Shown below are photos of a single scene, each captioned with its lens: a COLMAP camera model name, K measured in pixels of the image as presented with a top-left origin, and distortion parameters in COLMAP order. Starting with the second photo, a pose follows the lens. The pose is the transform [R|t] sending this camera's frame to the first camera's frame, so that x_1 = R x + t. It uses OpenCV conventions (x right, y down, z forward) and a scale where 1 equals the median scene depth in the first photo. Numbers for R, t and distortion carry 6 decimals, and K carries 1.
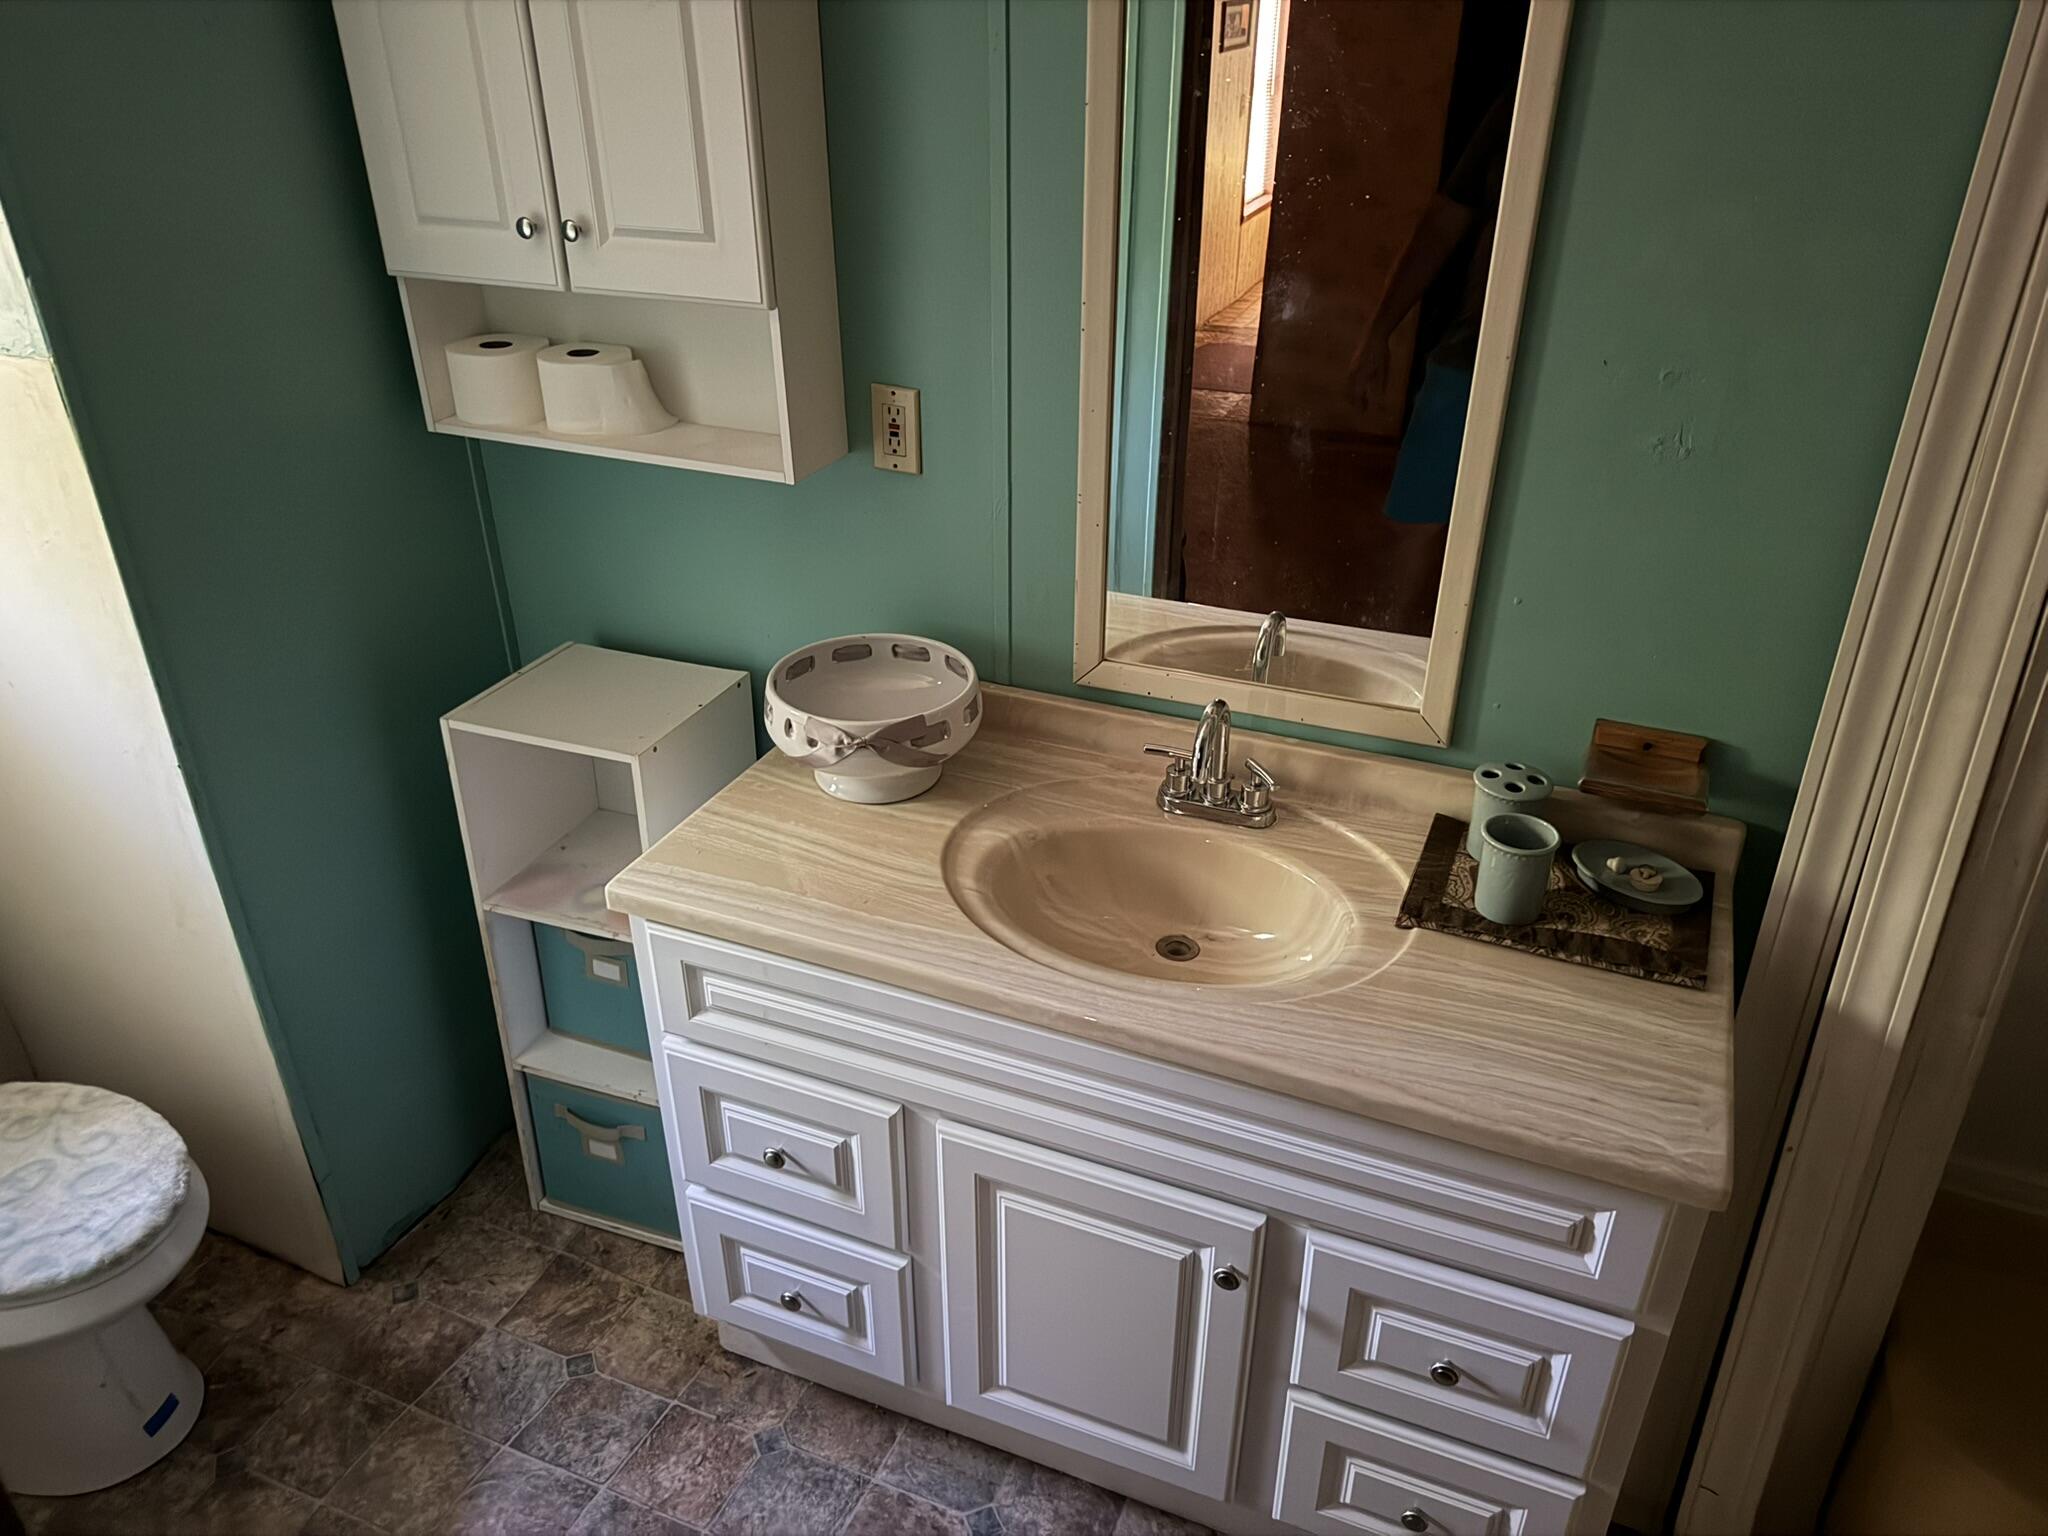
lens RADIAL K [[1422.7, 0, 1025.7], [0, 1422.7, 766.8], [0, 0, 1]] dist [0.000587, -0.024165]
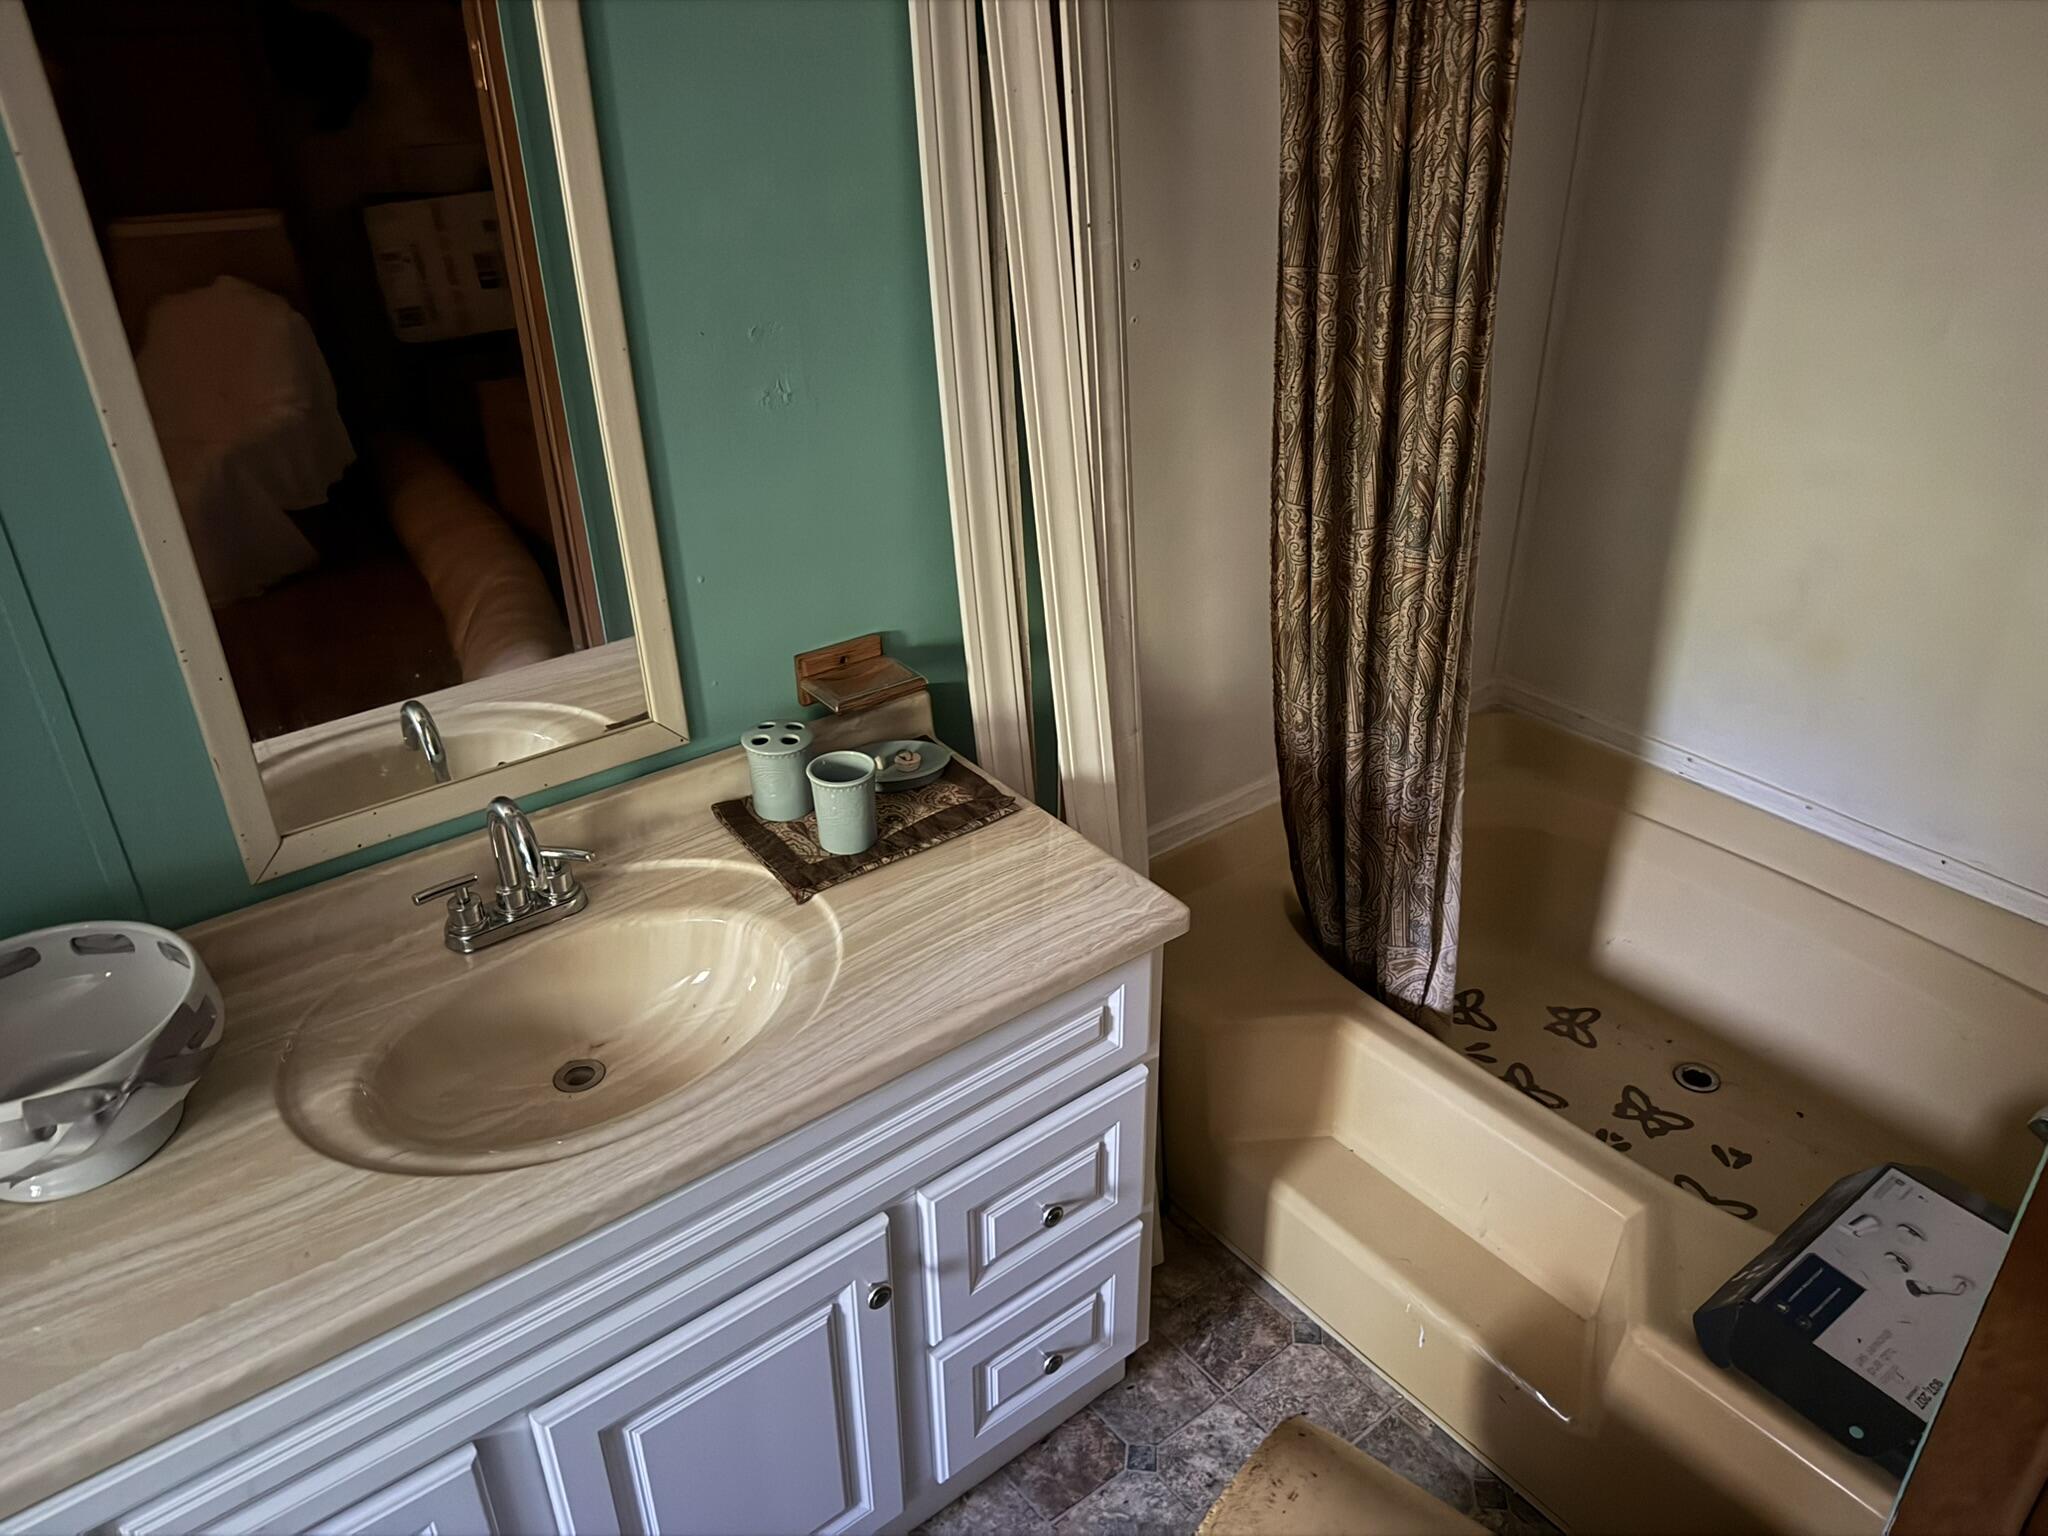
lens RADIAL K [[1422.7, 0, 1026.2], [0, 1422.7, 760.7], [0, 0, 1]] dist [0.000587, -0.024165]
pose [[0.465676, -0.414511, 0.781874, -0.398982], [0.427337, 0.879008, 0.211489, -0.118405], [-0.774938, 0.235638, 0.586469, 0.254697]]
